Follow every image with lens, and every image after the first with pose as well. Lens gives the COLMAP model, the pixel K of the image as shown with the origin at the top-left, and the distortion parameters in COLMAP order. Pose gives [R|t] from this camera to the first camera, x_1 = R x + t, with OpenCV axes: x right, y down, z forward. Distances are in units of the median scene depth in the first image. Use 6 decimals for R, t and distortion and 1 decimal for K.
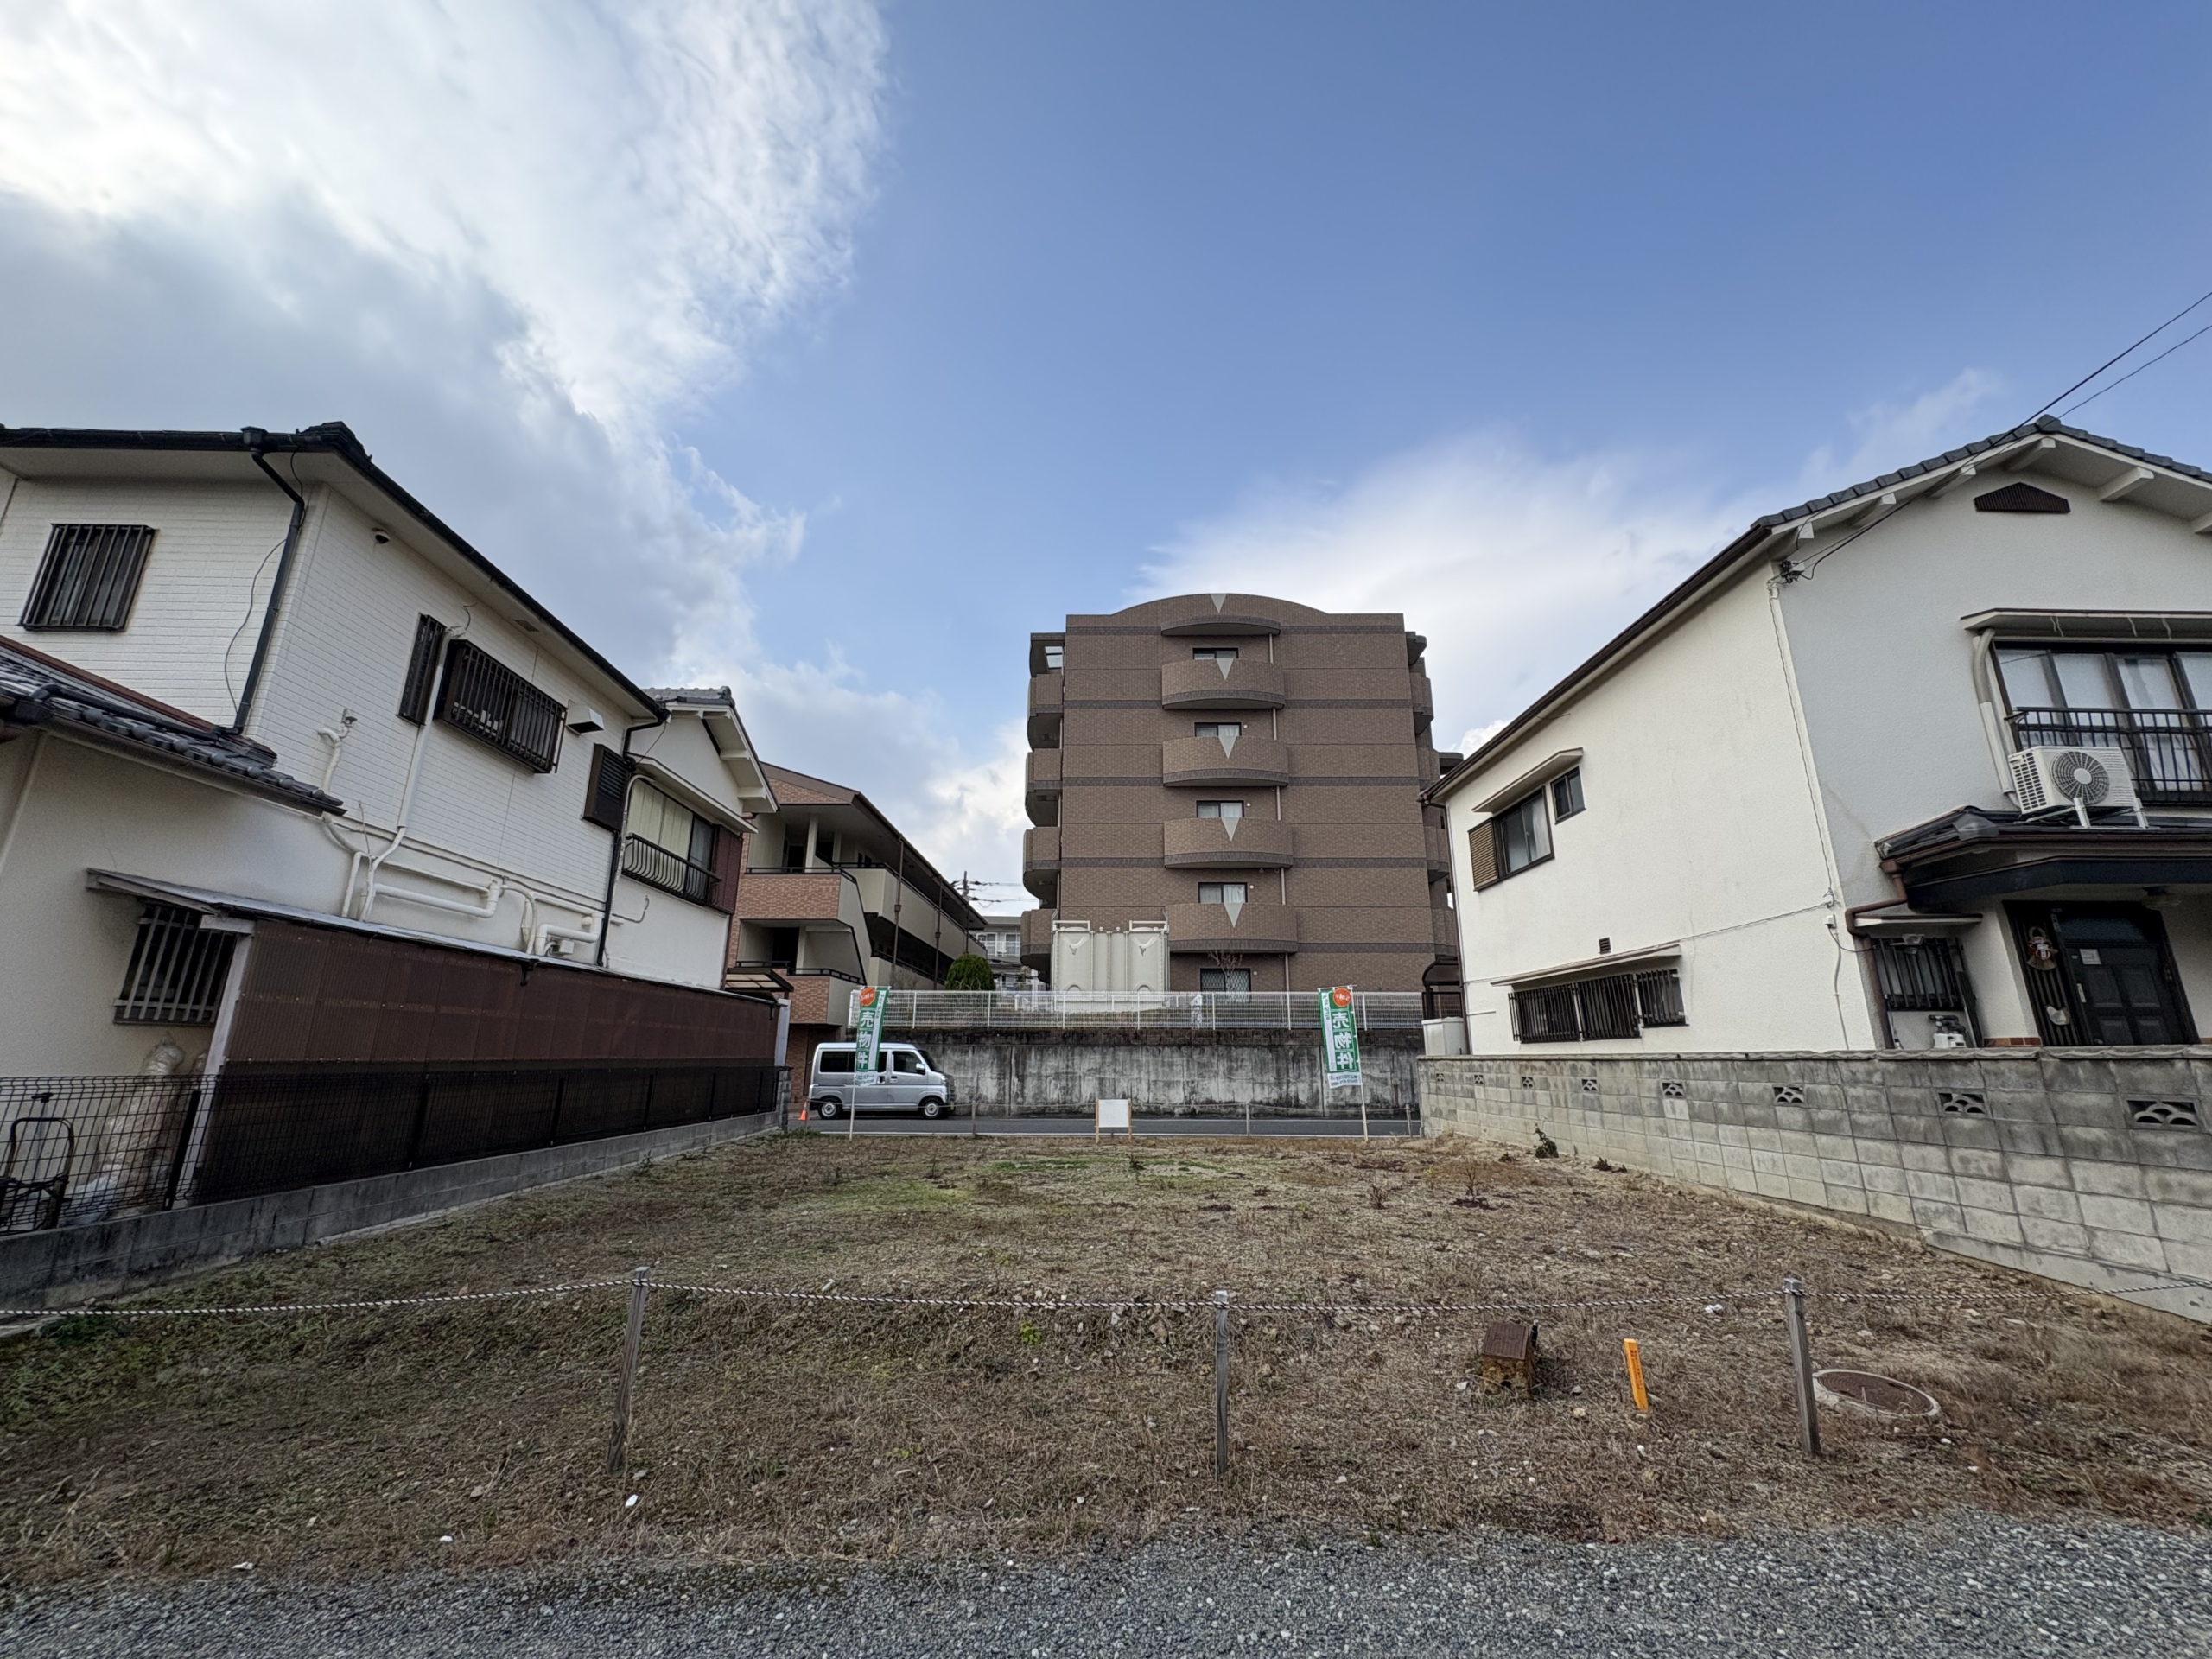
lens RADIAL K [[873.1, 0, 1108.3], [0, 873.1, 827.4], [0, 0, 1]] dist [0.000685, -0.000346]
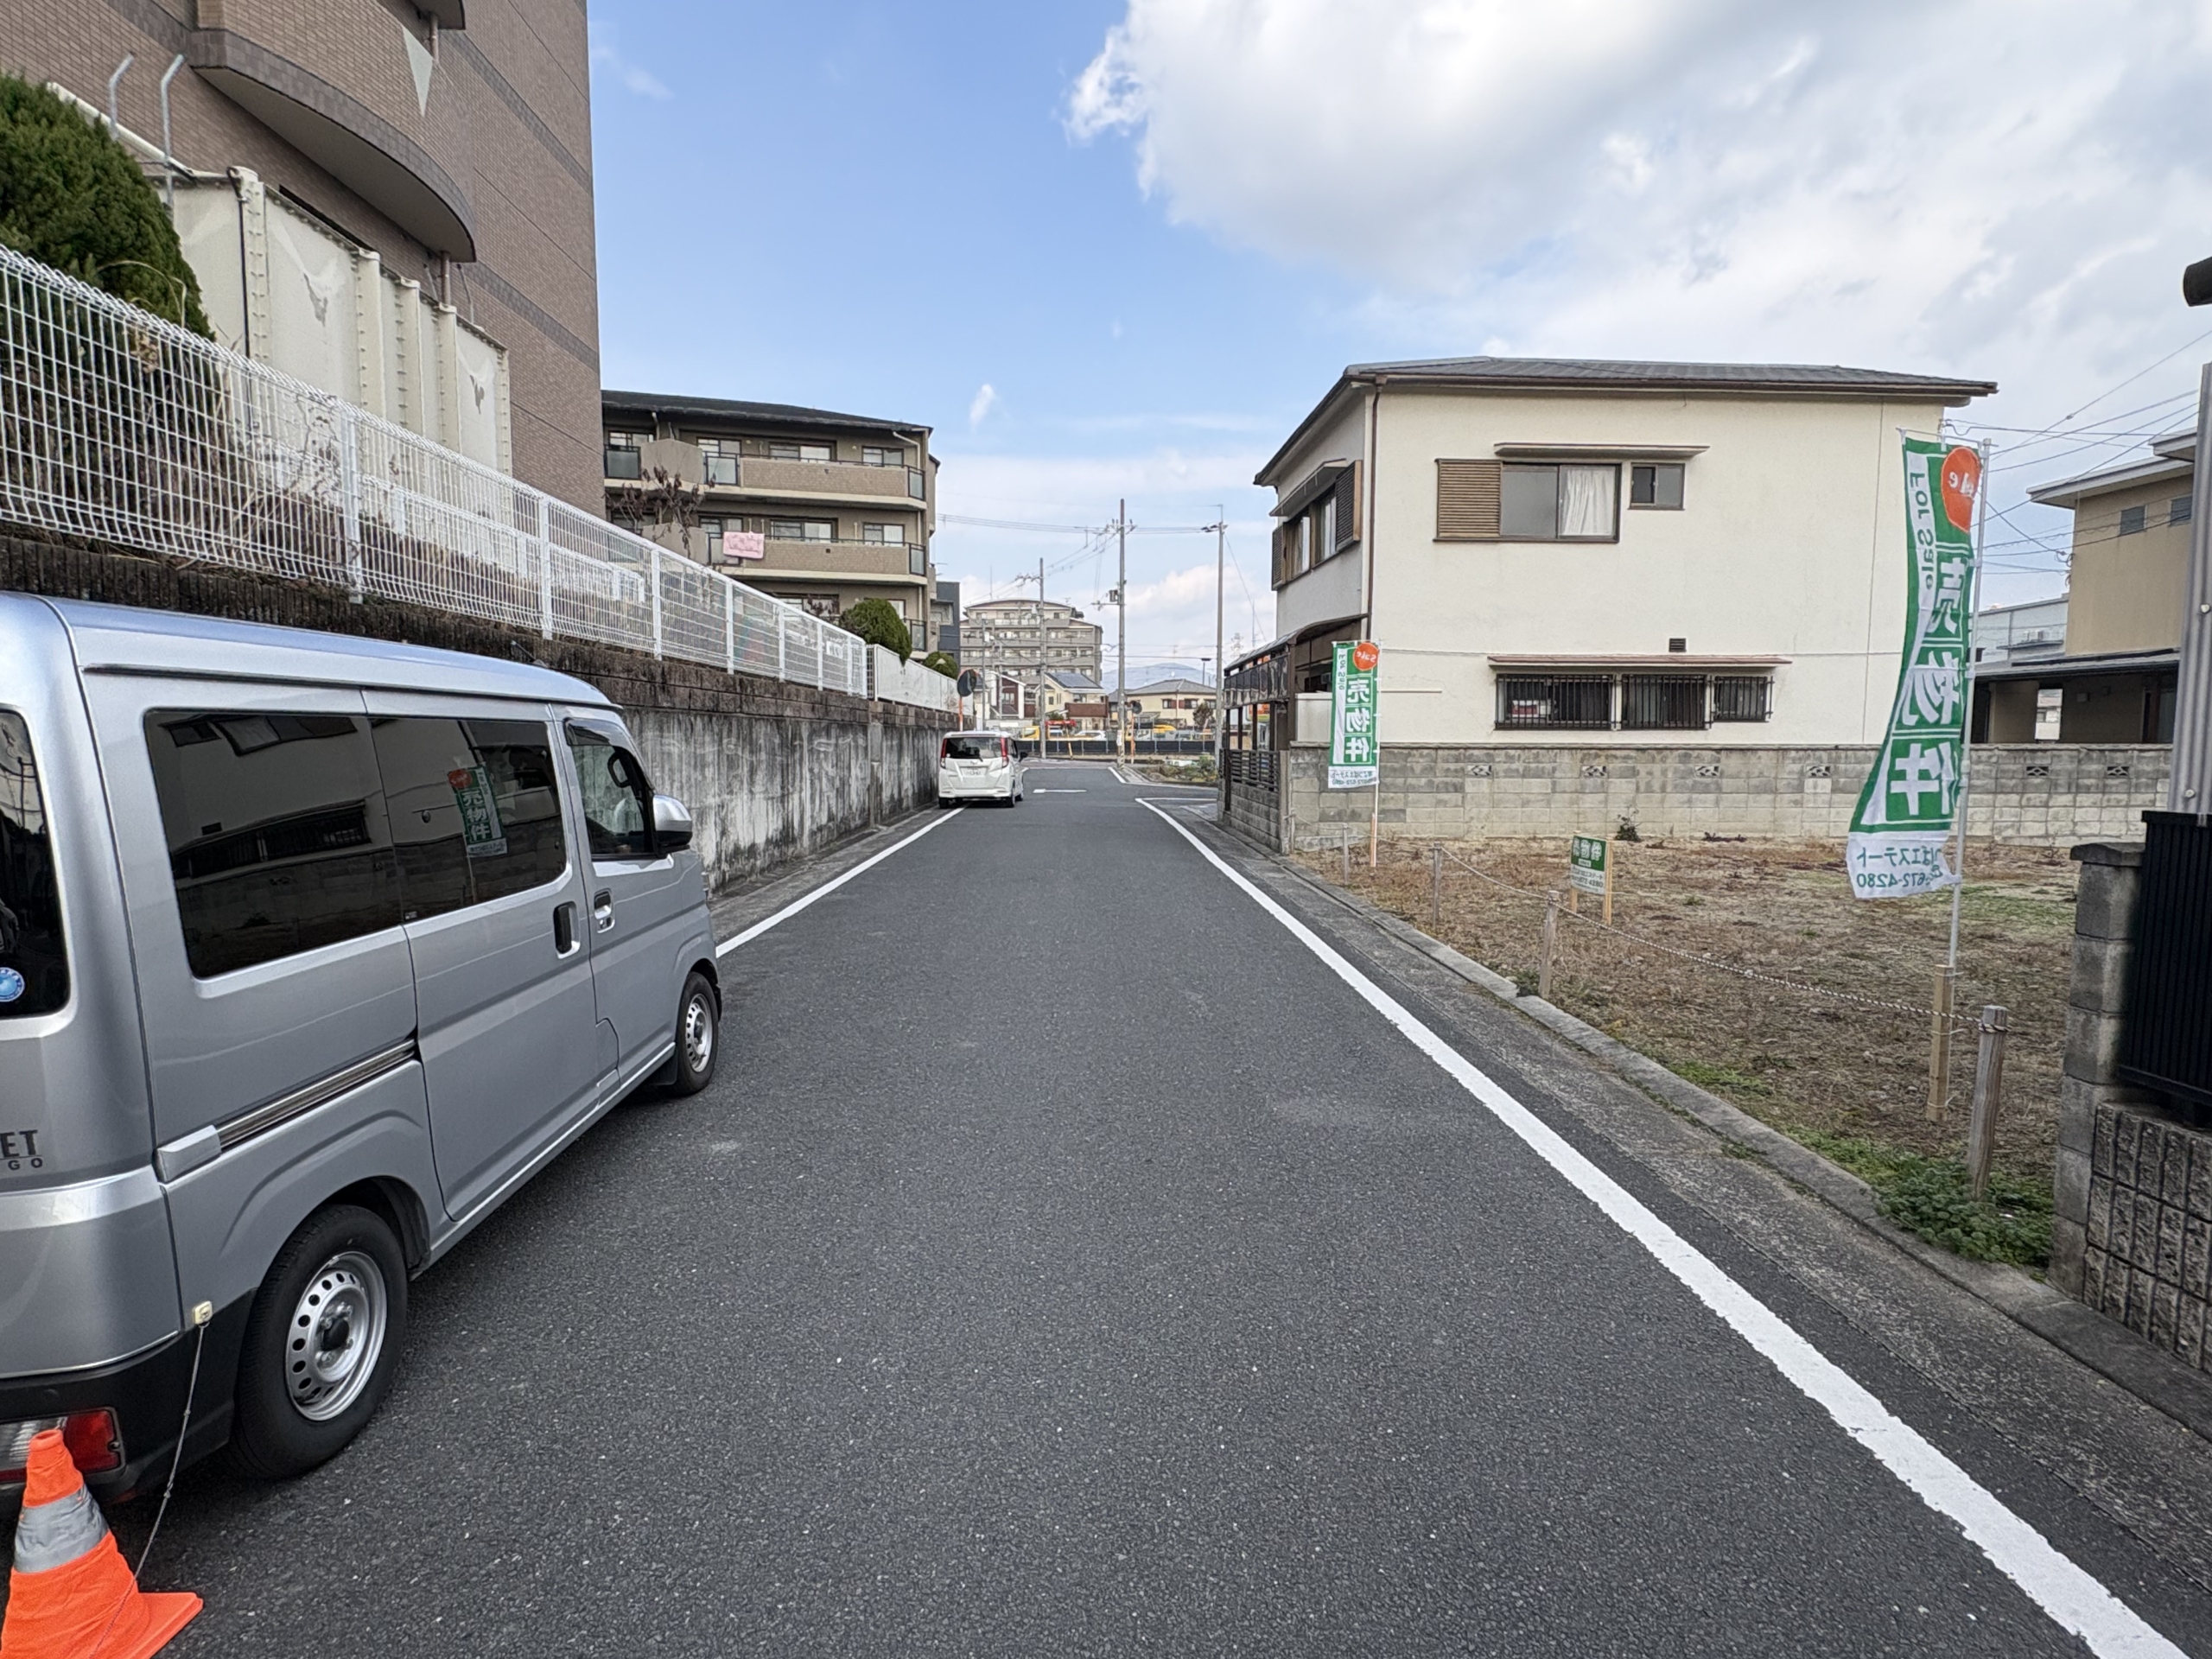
lens RADIAL K [[1111.6, 0, 1110.0], [0, 1111.6, 839.9], [0, 0, 1]] dist [-0.000147, -0.000597]
pose [[-0.036045, -0.093491, 0.994967, -0.929459], [-0.260032, 0.962197, 0.080991, 0.516261], [-0.964927, -0.255804, -0.058993, 2.003127]]
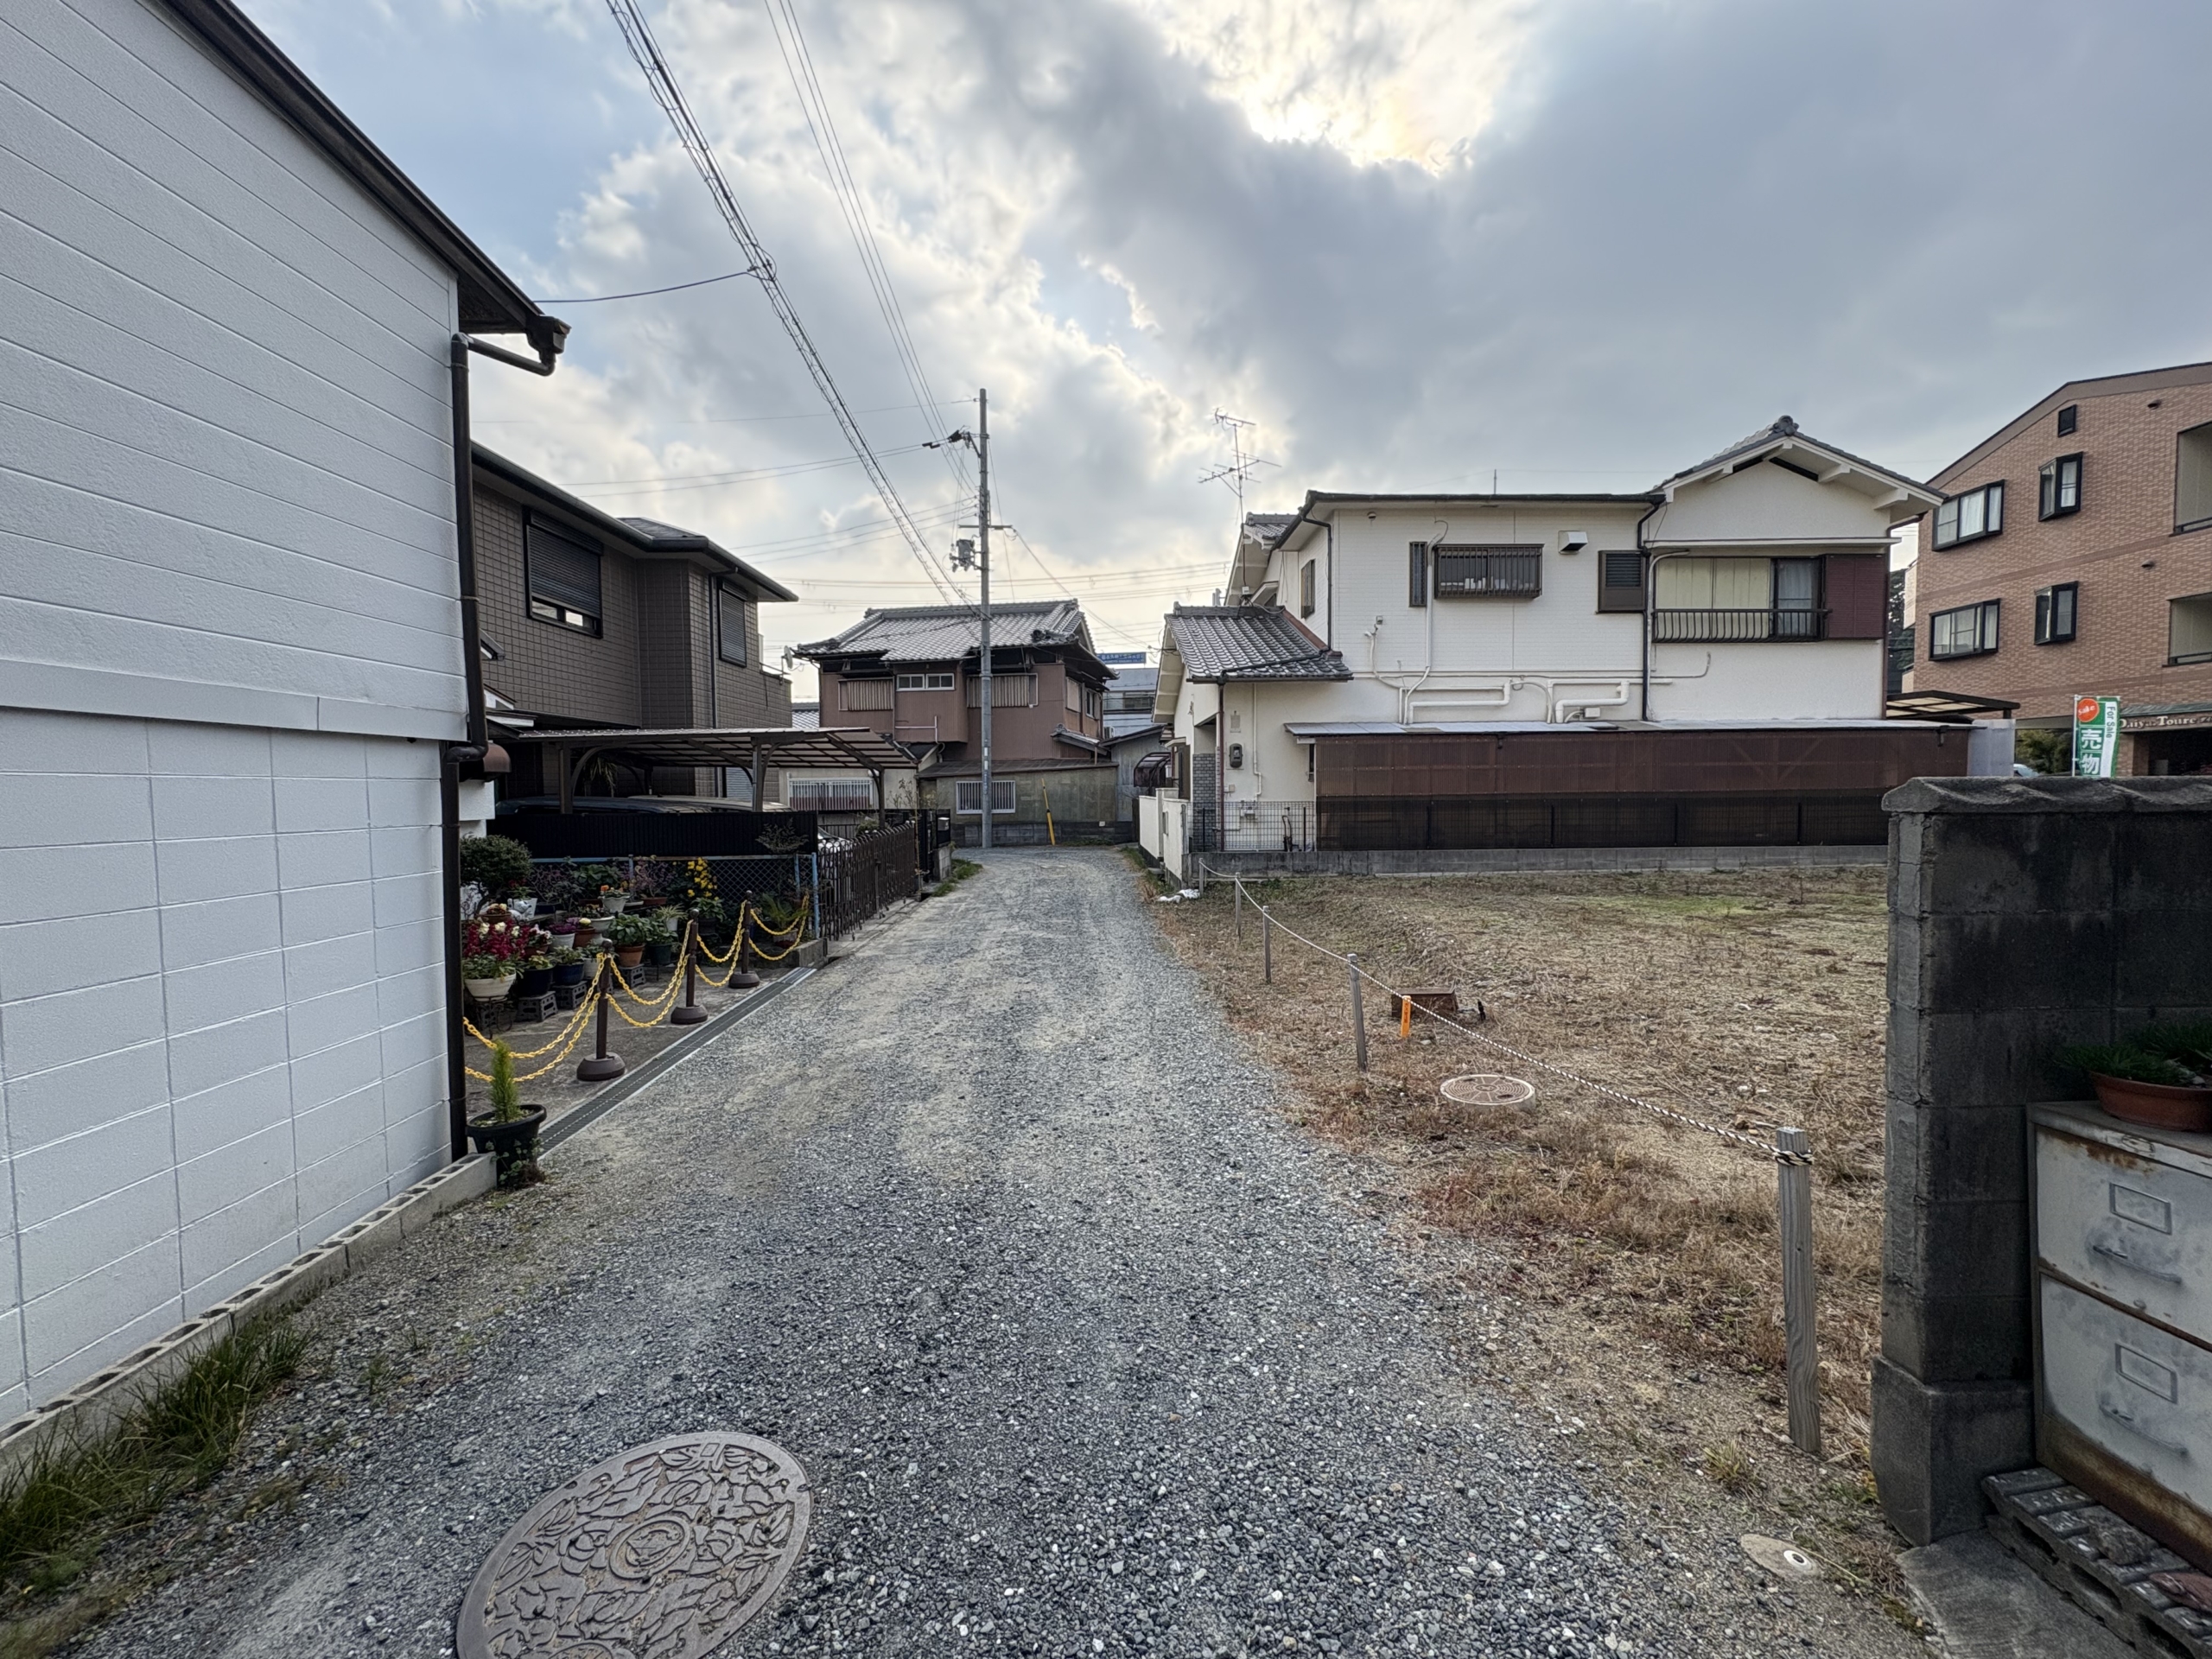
lens RADIAL K [[873.1, 0, 1108.3], [0, 873.1, 827.4], [0, 0, 1]] dist [0.000685, -0.000346]
pose [[-0.006859, 0.032061, -0.999462, 0.821963], [0.265966, 0.963544, 0.029083, 0.075328], [0.963958, -0.265623, -0.015136, 0.267781]]
